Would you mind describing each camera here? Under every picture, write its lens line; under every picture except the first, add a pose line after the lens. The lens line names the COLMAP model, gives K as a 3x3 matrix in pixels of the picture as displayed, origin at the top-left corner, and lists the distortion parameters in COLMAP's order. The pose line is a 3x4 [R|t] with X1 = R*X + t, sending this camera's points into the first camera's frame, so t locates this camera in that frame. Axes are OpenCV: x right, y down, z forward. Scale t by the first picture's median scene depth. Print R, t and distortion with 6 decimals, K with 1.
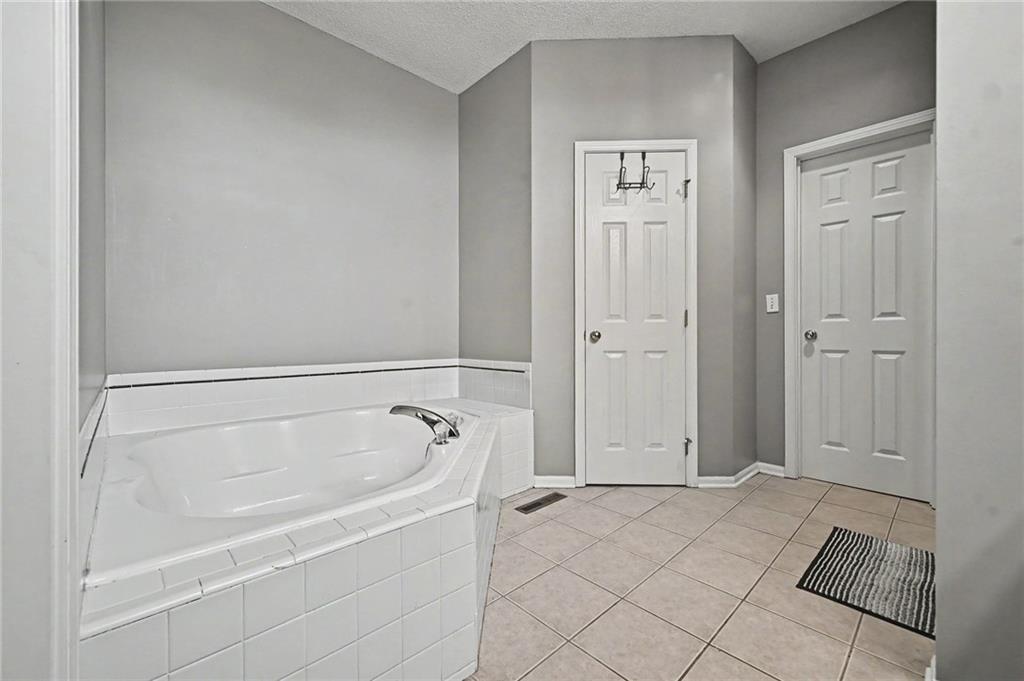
lens RADIAL K [[413.6, 0, 509.9], [0, 413.6, 338.5], [0, 0, 1]] dist [0.000171, 0.000195]
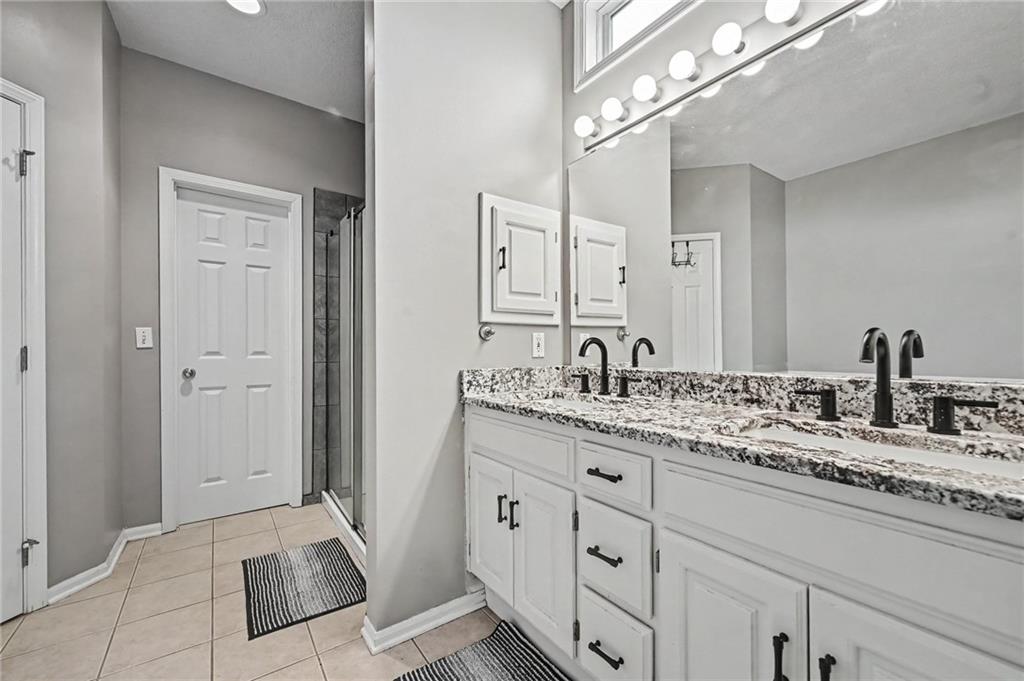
lens RADIAL K [[413.6, 0, 511.0], [0, 413.6, 349.3], [0, 0, 1]] dist [0.000171, 0.000195]
pose [[0.122616, 0.001969, 0.992452, -0.134521], [0.007005, 0.999971, -0.002849, -0.056737], [-0.992429, 0.007301, 0.122599, 0.150095]]
